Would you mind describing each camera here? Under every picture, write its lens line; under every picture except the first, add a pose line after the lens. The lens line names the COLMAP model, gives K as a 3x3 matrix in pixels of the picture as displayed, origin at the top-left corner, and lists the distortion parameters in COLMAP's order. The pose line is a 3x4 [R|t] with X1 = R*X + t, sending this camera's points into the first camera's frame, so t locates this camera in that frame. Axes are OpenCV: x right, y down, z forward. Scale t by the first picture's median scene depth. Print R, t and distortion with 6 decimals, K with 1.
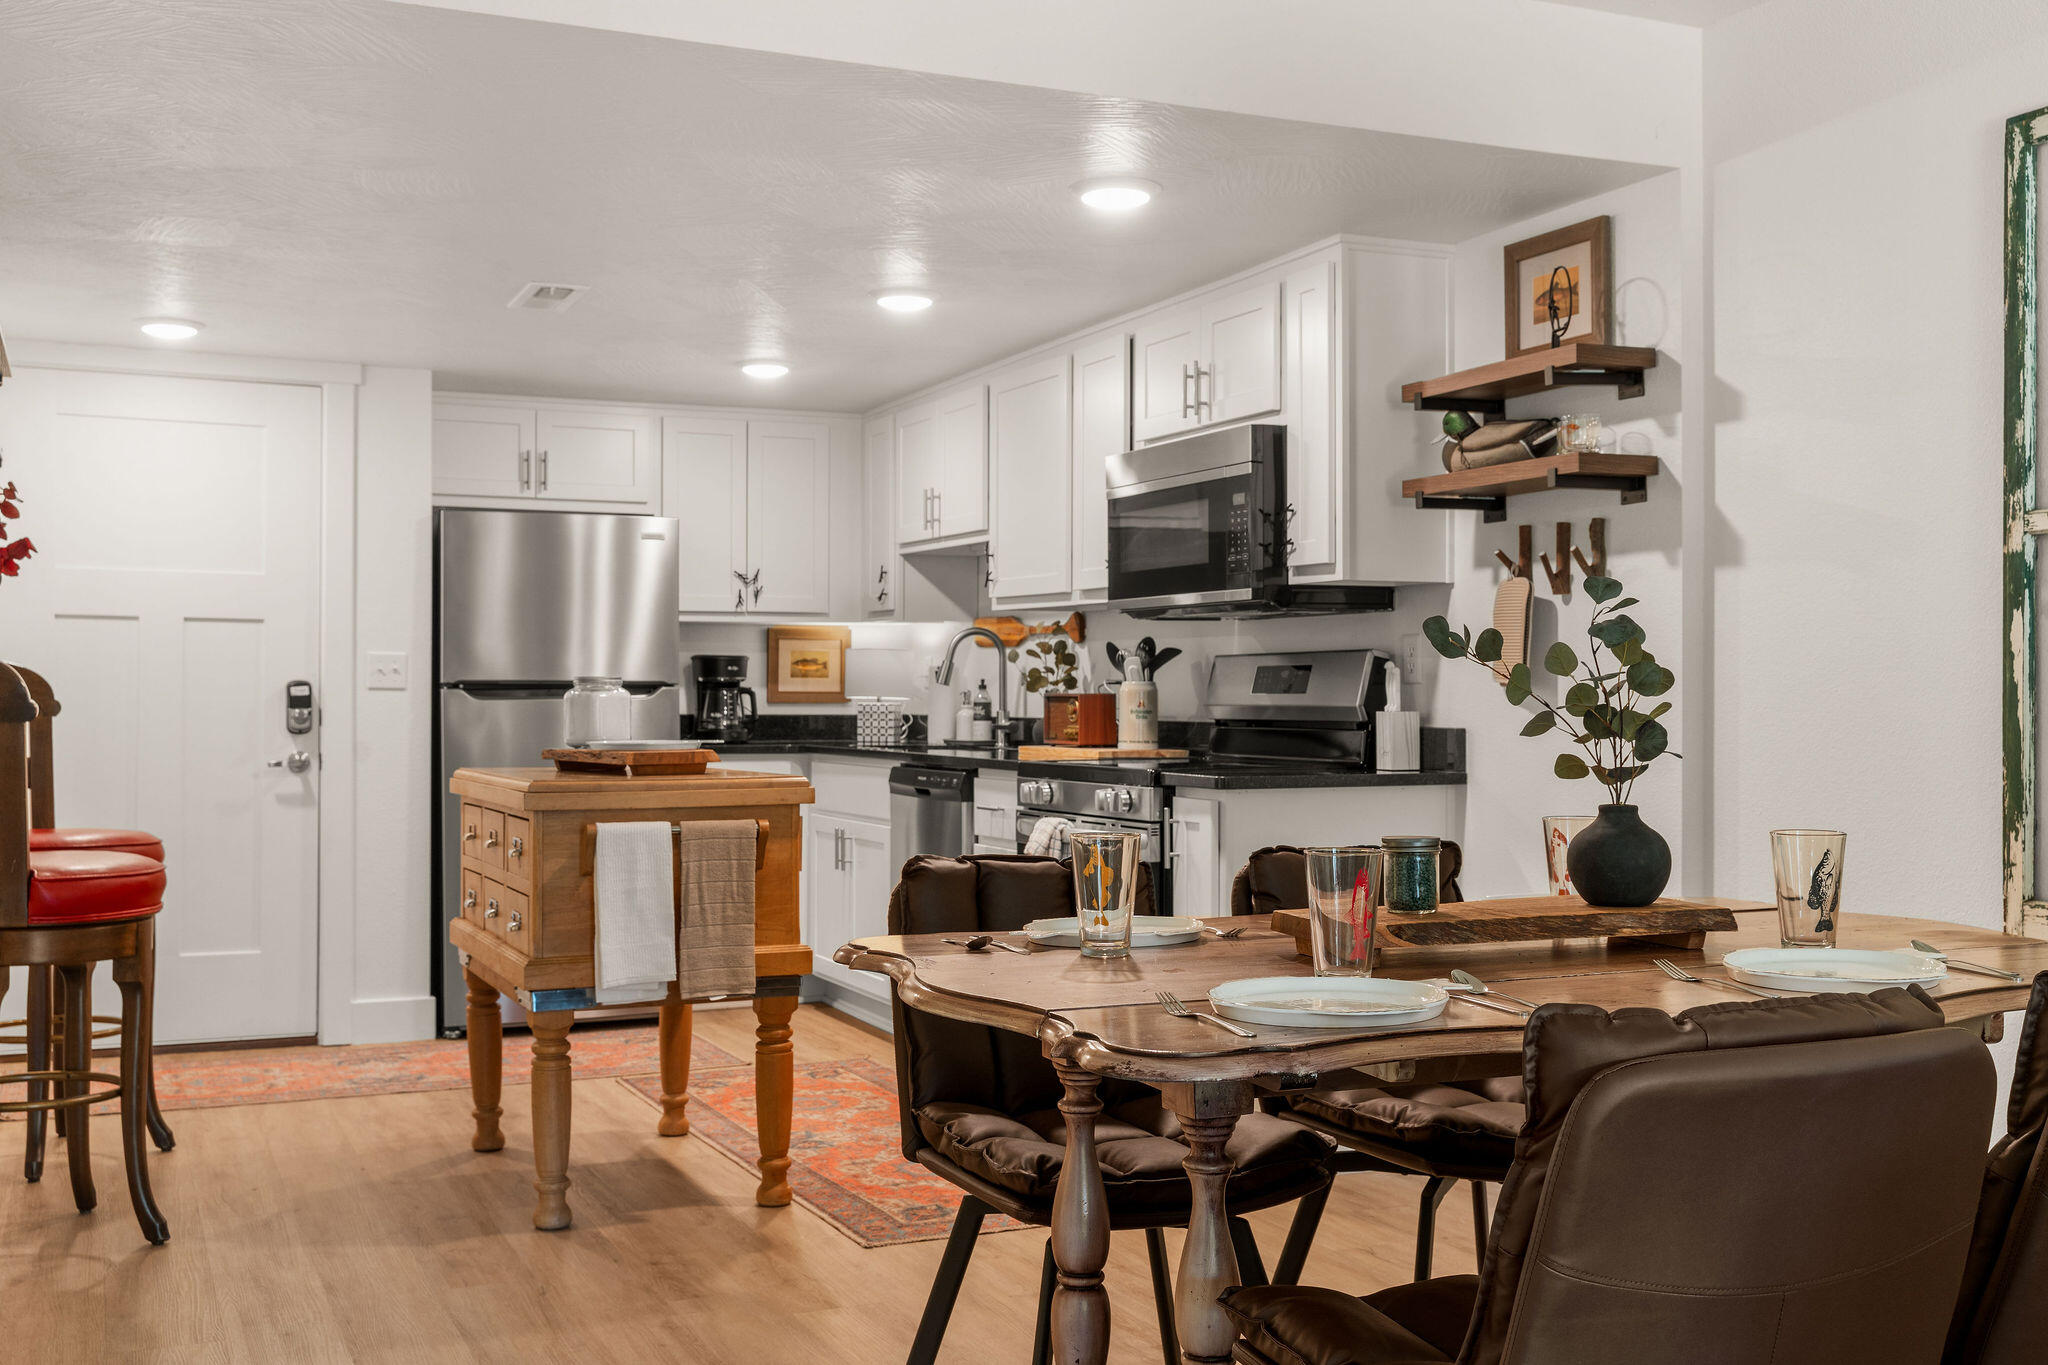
lens RADIAL K [[2074.0, 0, 1016.2], [0, 2074.0, 686.2], [0, 0, 1]] dist [0.004429, 0.000000]
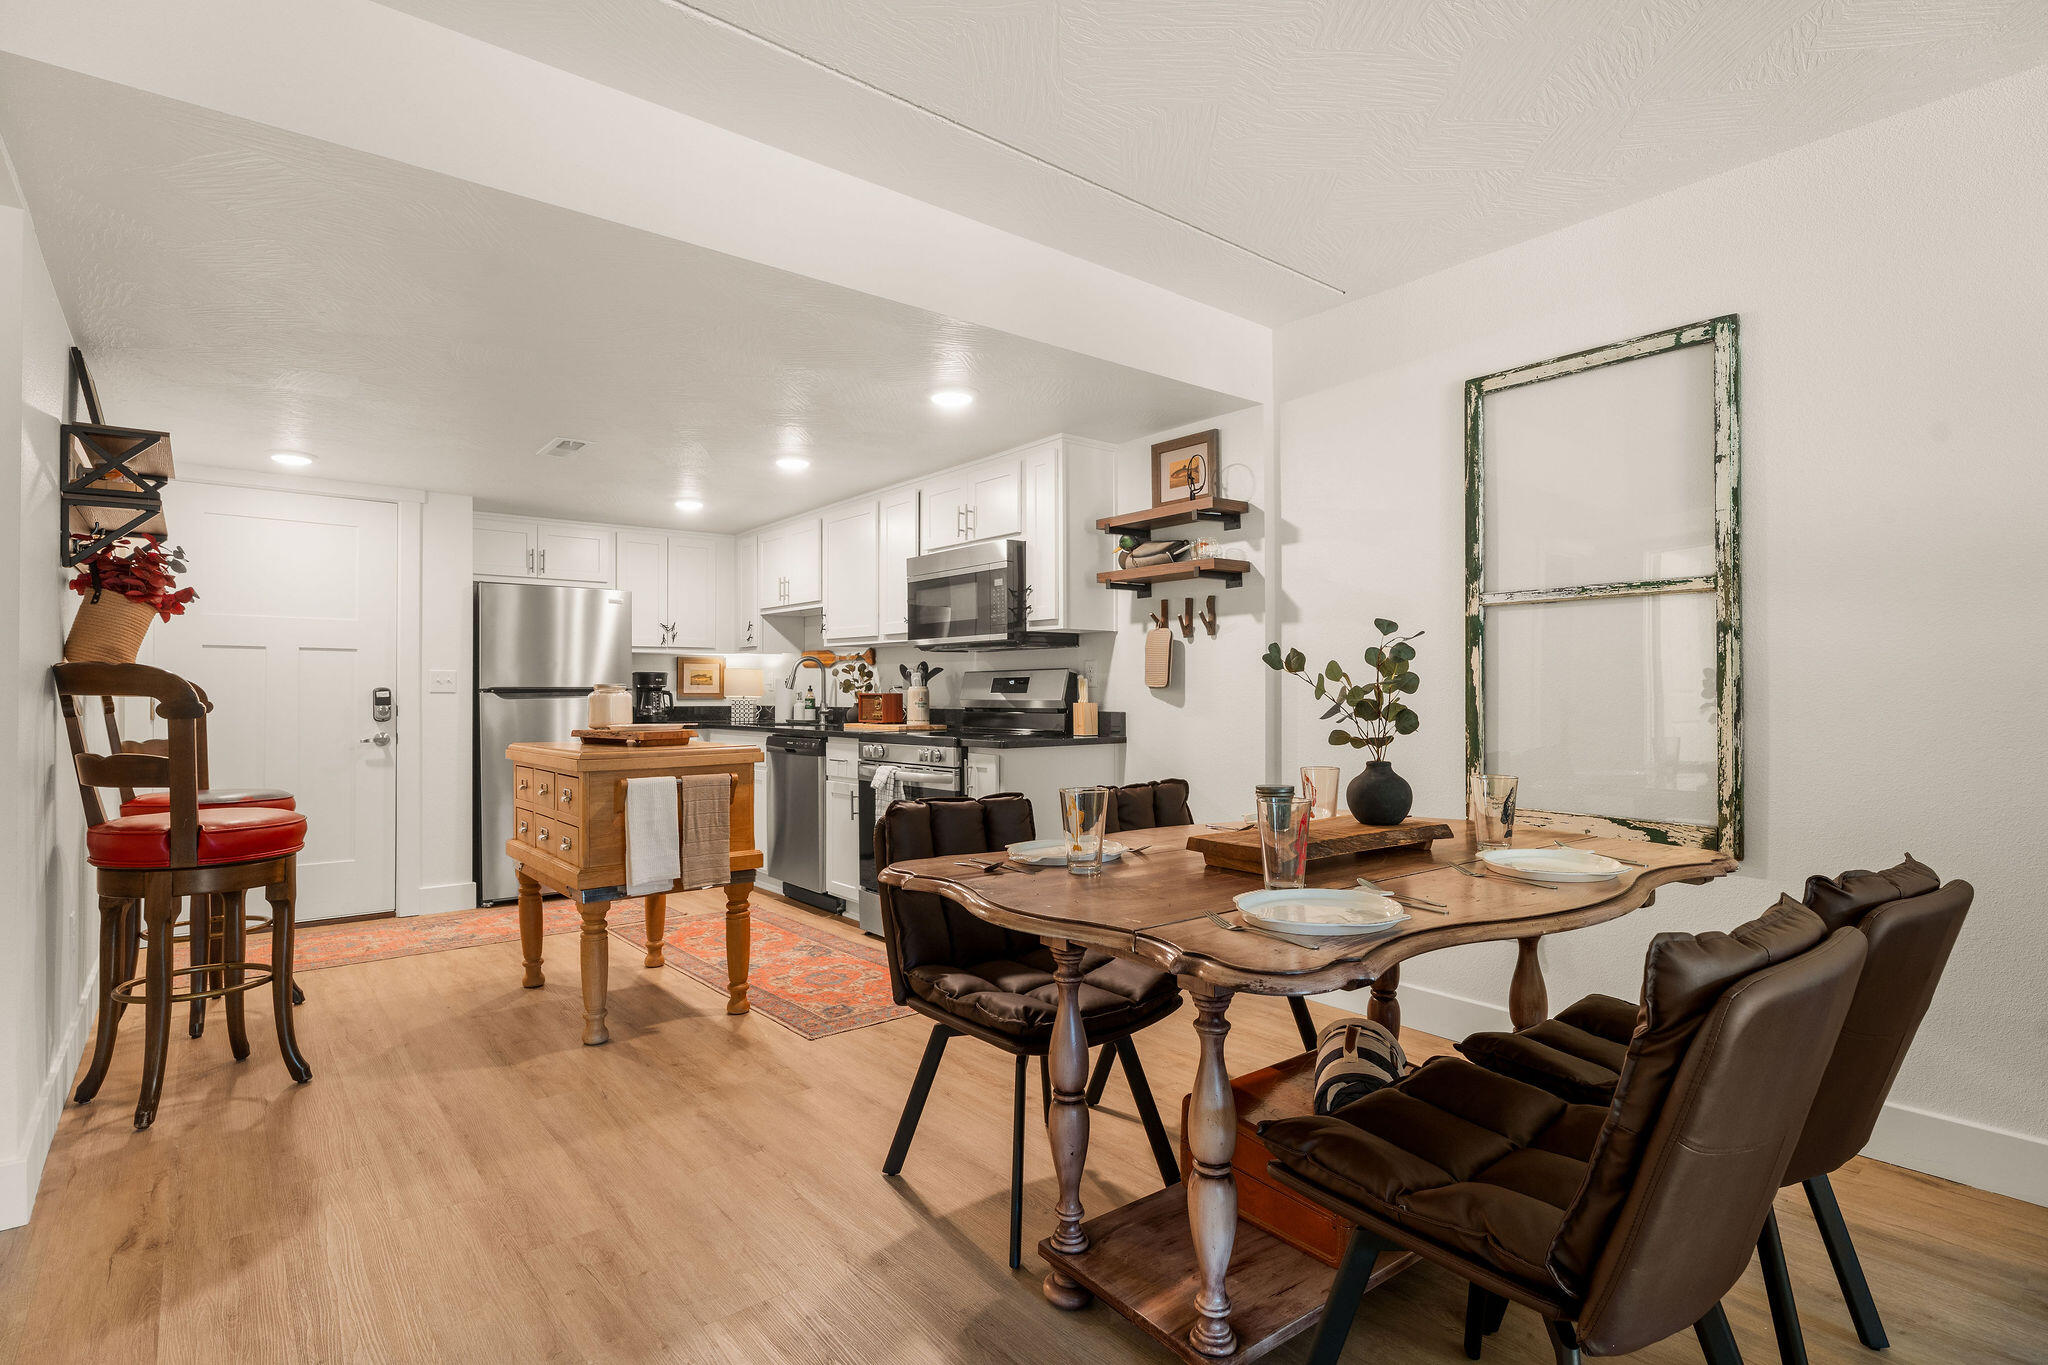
lens RADIAL K [[1008.3, 0, 1023.4], [0, 1008.3, 686.0], [0, 0, 1]] dist [-0.008263, 0.002513]
pose [[0.964918, -0.002656, 0.262538, -0.078465], [0.003424, 0.999991, -0.002469, -0.000310], [-0.262529, 0.003282, 0.964919, 0.137183]]
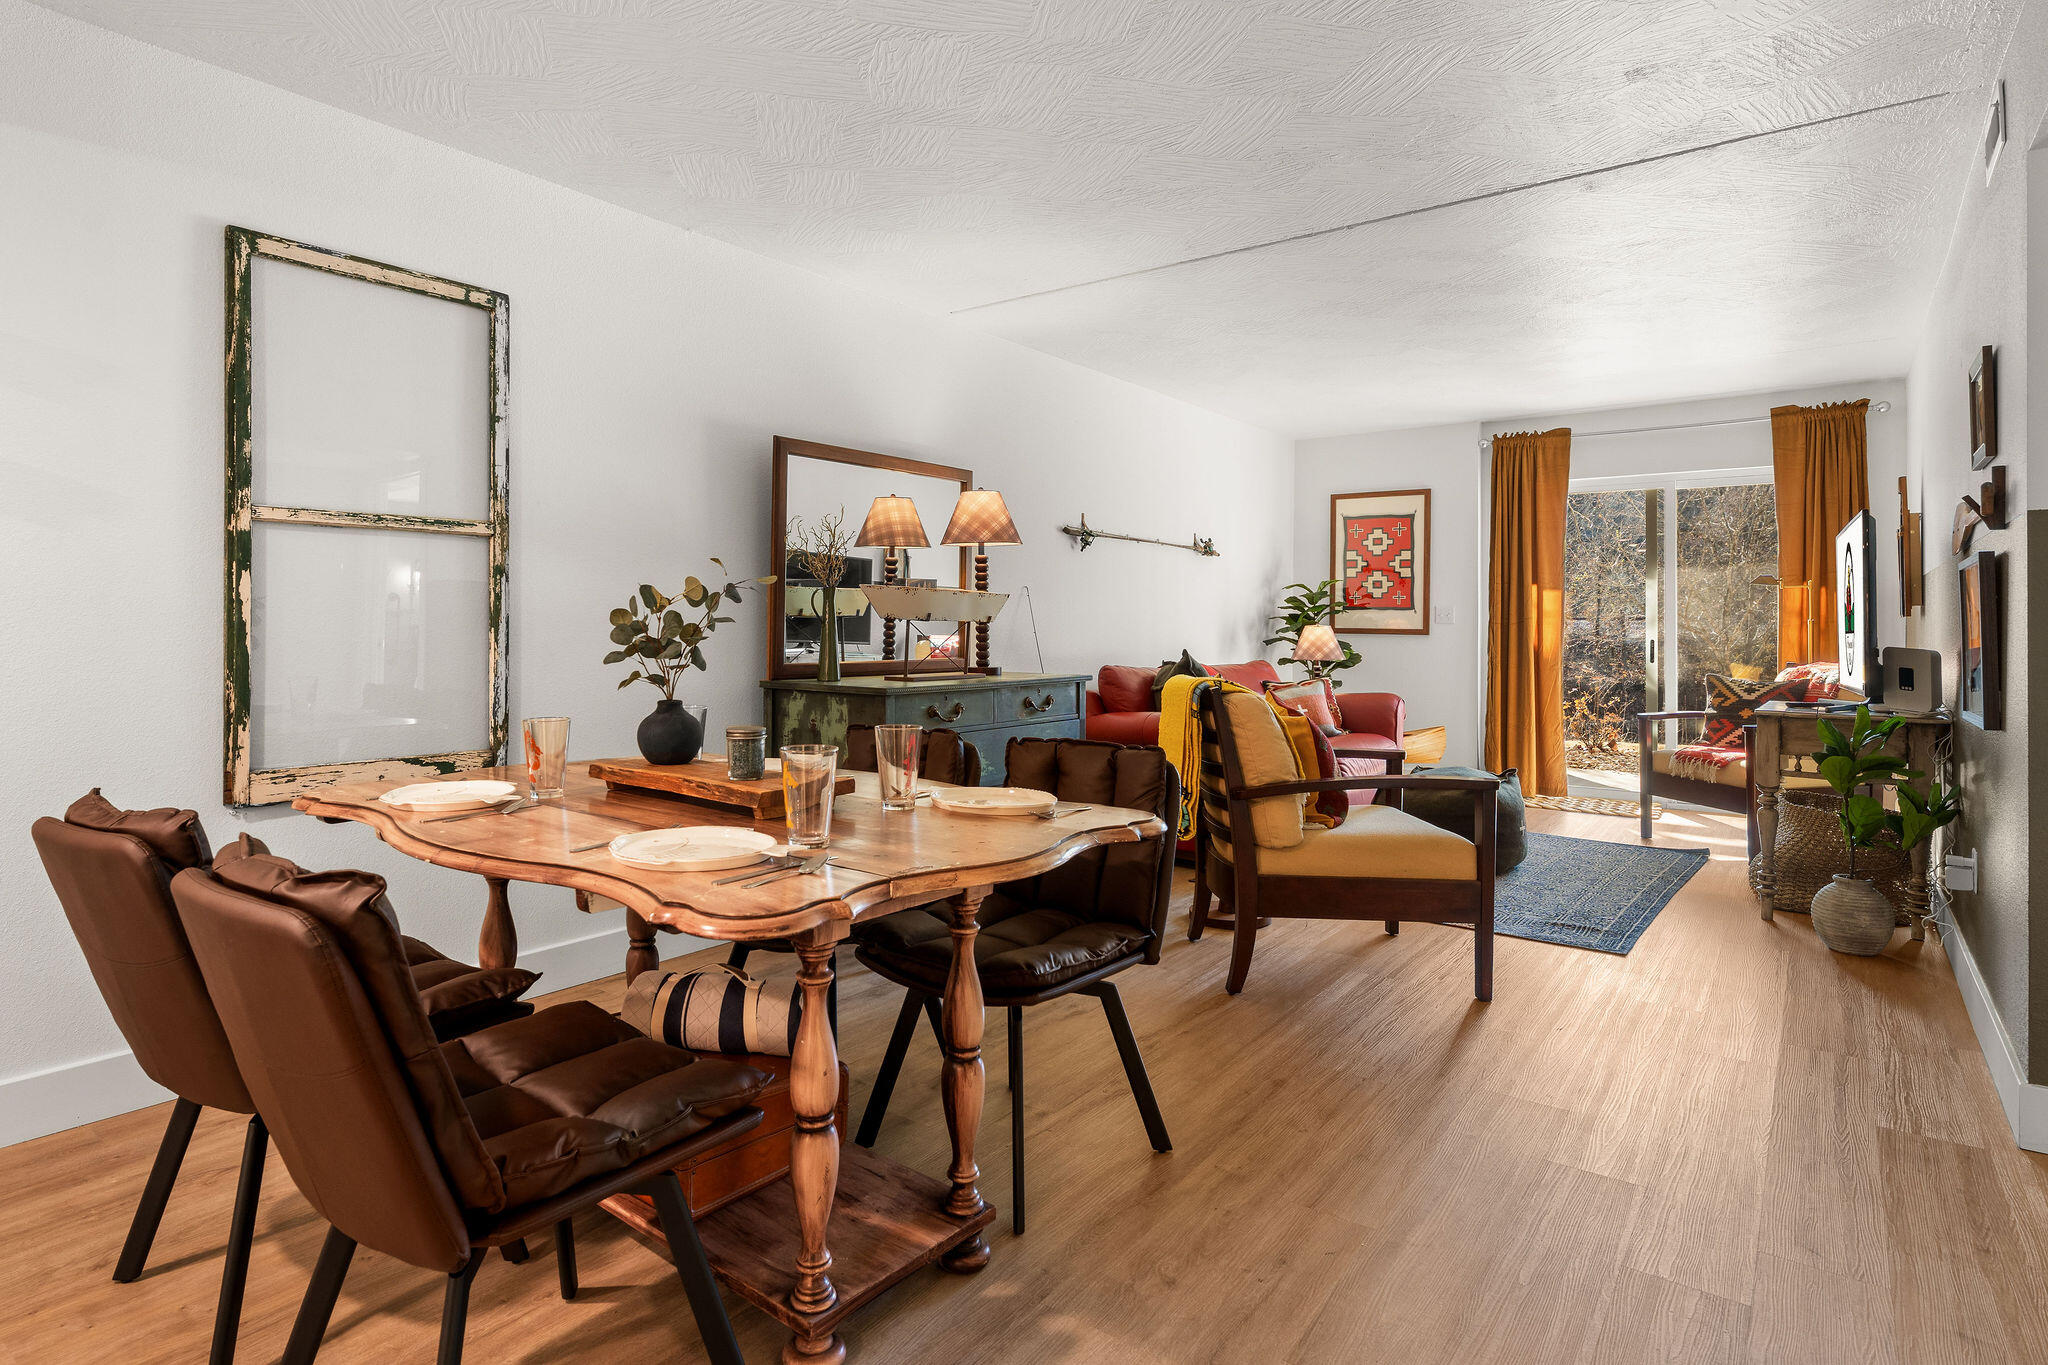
lens RADIAL K [[1108.5, 0, 961.2], [0, 1108.5, 617.7], [0, 0, 1]] dist [0.001224, 0.003587]
pose [[-0.472514, 0.001820, 0.881321, -0.245379], [-0.006211, 0.999966, -0.005395, -0.001341], [-0.881301, -0.008023, -0.472487, 0.520589]]
